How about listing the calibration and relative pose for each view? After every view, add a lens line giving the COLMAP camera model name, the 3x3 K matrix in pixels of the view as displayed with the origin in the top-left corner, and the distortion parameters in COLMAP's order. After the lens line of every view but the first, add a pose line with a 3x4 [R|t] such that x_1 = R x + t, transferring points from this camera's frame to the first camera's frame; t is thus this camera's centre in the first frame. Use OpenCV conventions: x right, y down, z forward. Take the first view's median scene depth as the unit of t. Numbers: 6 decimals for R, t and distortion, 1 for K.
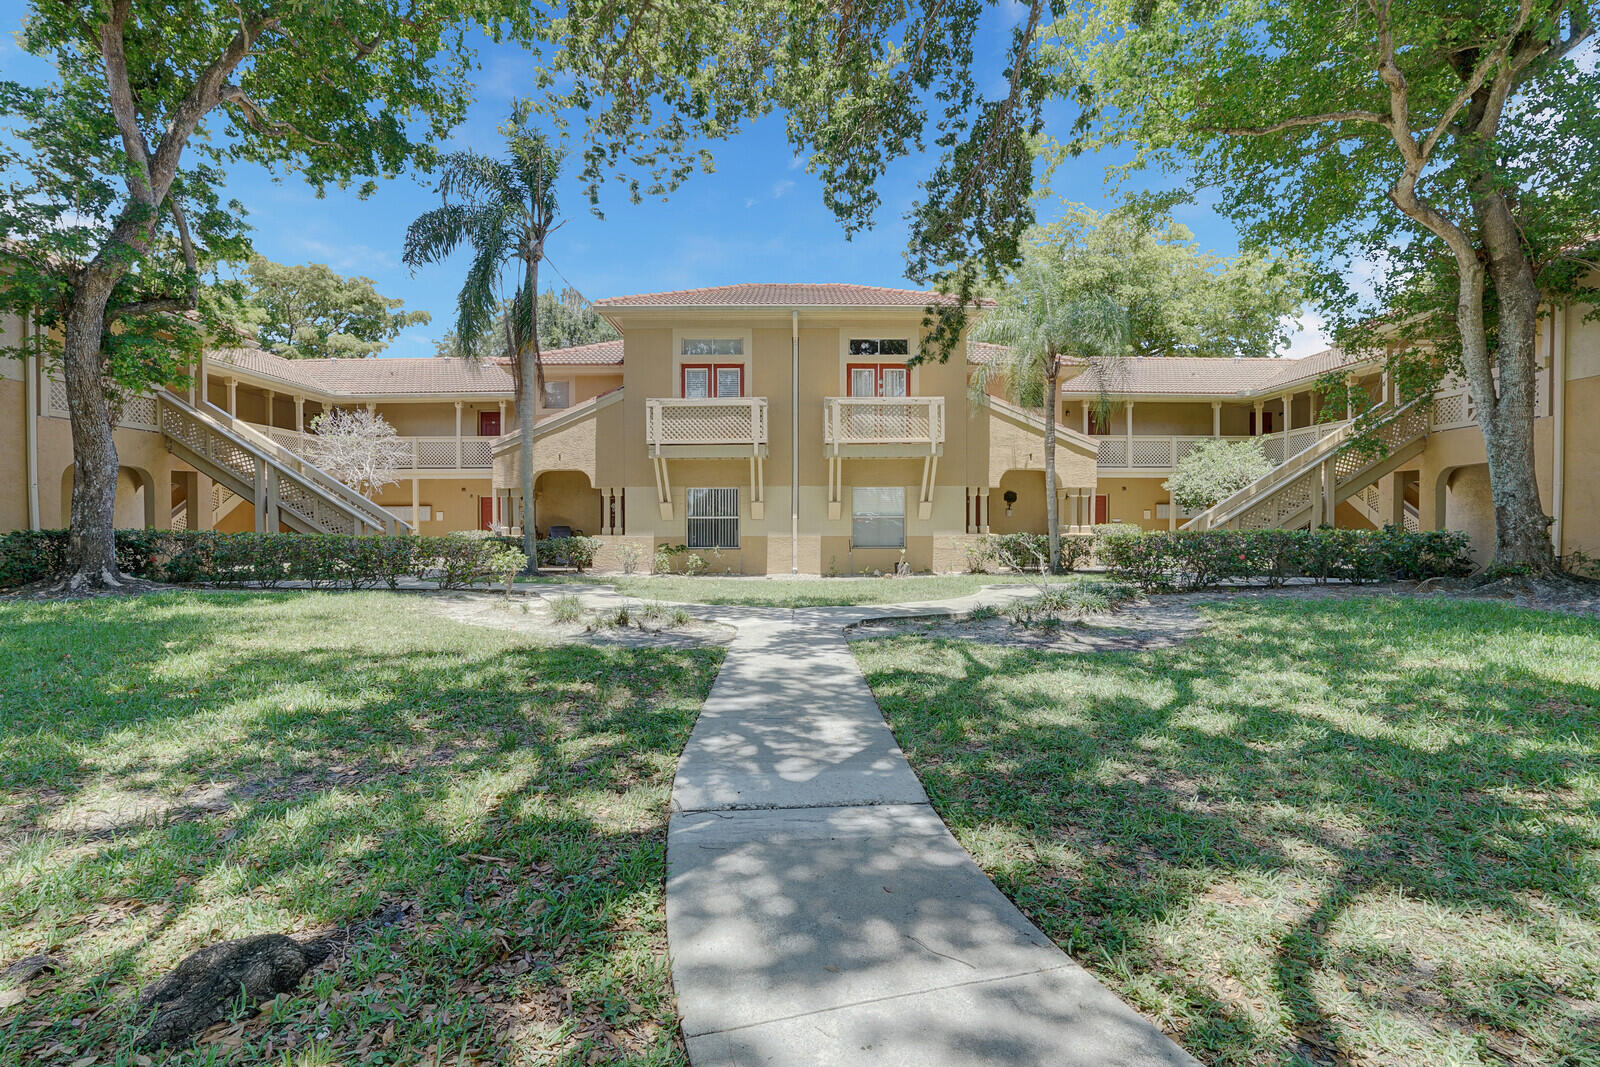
lens RADIAL K [[751.3, 0, 797.3], [0, 751.3, 539.9], [0, 0, 1]] dist [-0.062147, 0.024843]
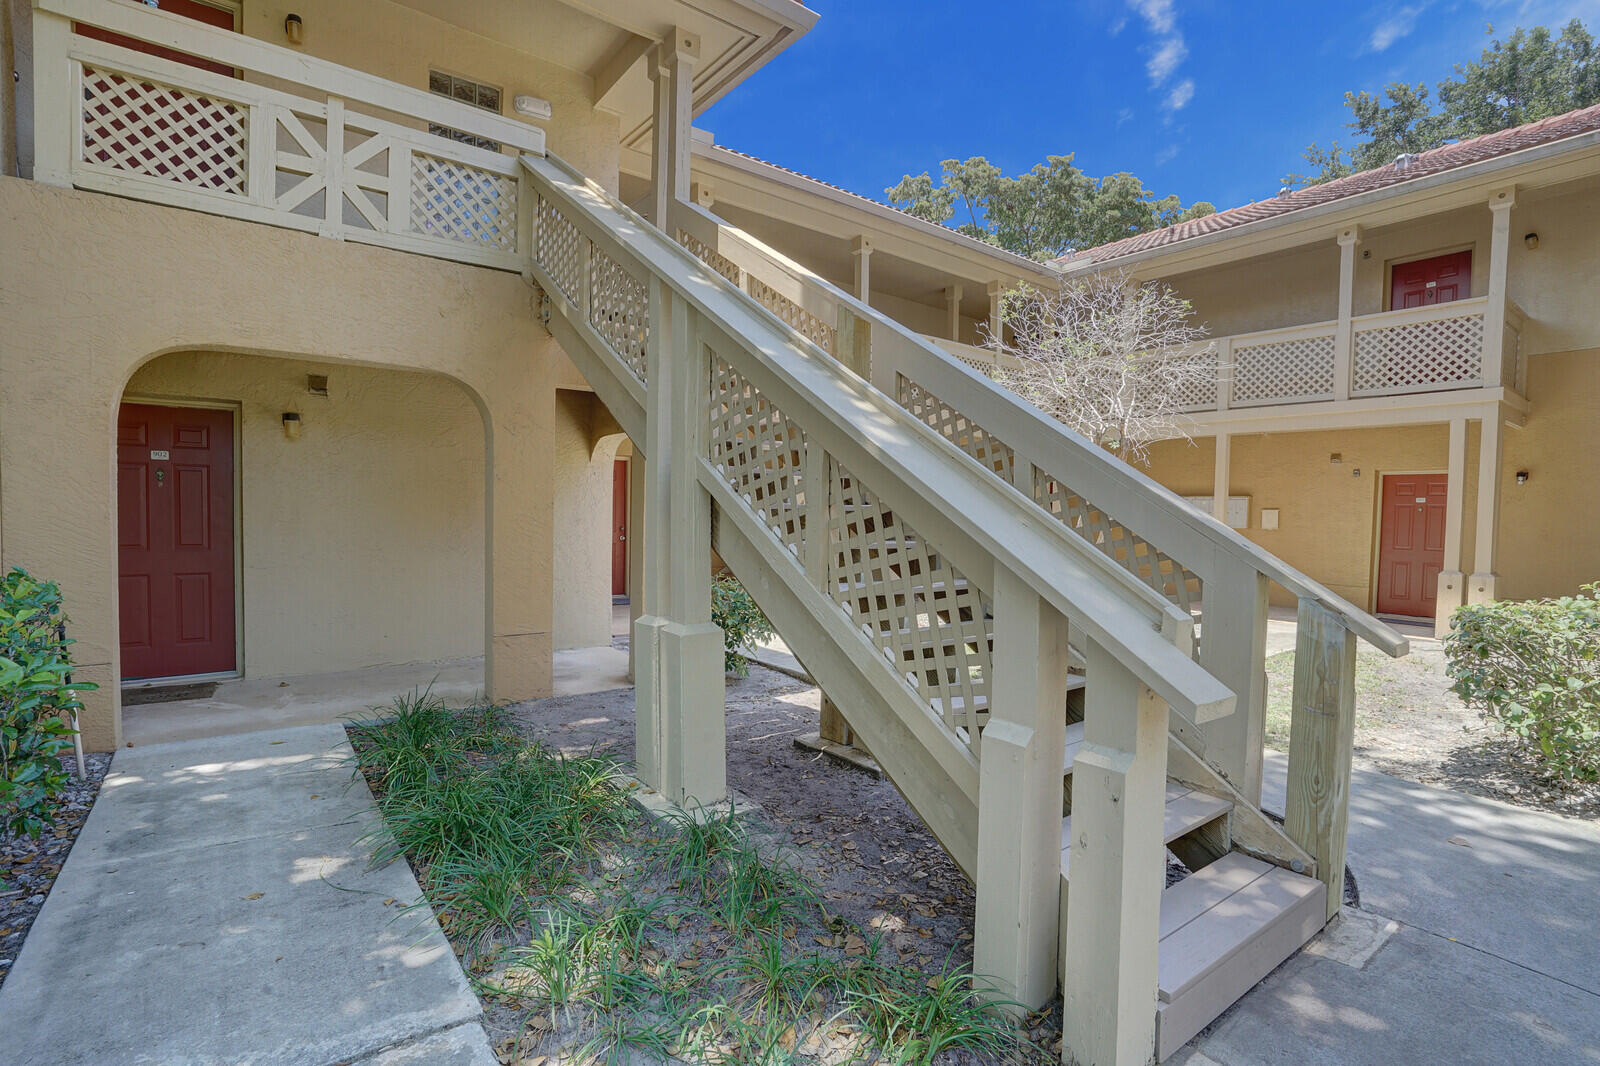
lens RADIAL K [[751.3, 0, 797.3], [0, 751.3, 539.4], [0, 0, 1]] dist [-0.062147, 0.024843]
pose [[0.595741, 0.041072, -0.802126, -0.316585], [-0.034556, 0.999078, 0.025492, -0.022814], [0.802433, 0.012531, 0.596611, 0.545862]]
